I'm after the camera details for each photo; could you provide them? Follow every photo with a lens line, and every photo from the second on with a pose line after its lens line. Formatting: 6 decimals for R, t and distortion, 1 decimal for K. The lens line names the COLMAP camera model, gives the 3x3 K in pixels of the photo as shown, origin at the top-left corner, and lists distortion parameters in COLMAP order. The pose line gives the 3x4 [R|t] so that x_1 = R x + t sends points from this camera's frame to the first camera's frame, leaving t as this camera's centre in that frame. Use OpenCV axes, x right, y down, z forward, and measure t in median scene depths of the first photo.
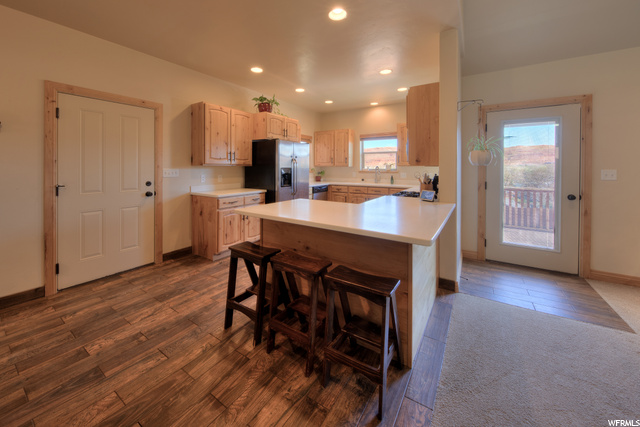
lens RADIAL K [[244.3, 0, 310.4], [0, 244.3, 168.5], [0, 0, 1]] dist [0.000749, -0.002646]
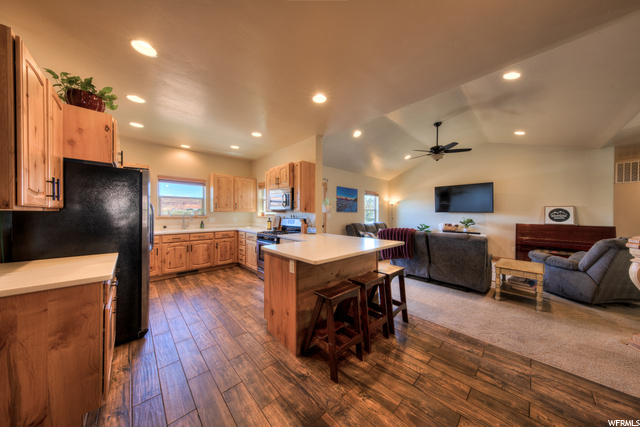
lens RADIAL K [[200.3, 0, 319.2], [0, 200.3, 214.6], [0, 0, 1]] dist [0.009977, 0.000147]
pose [[0.221165, -0.008022, 0.975203, -0.686066], [0.000559, 0.999967, 0.008099, -0.006550], [-0.975236, -0.001246, 0.221162, 0.541817]]
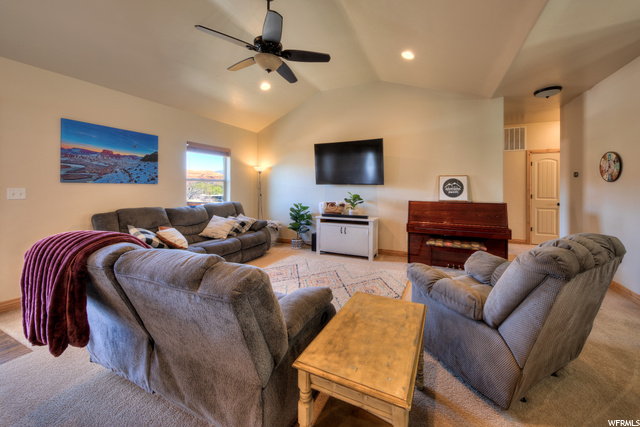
lens RADIAL K [[230.4, 0, 347.4], [0, 230.4, 189.0], [0, 0, 1]] dist [-0.003188, -0.000617]
pose [[-0.209427, -0.009534, 0.977778, 0.094646], [0.002536, 0.999944, 0.010293, 0.002188], [-0.977821, 0.004635, -0.209391, -0.051480]]
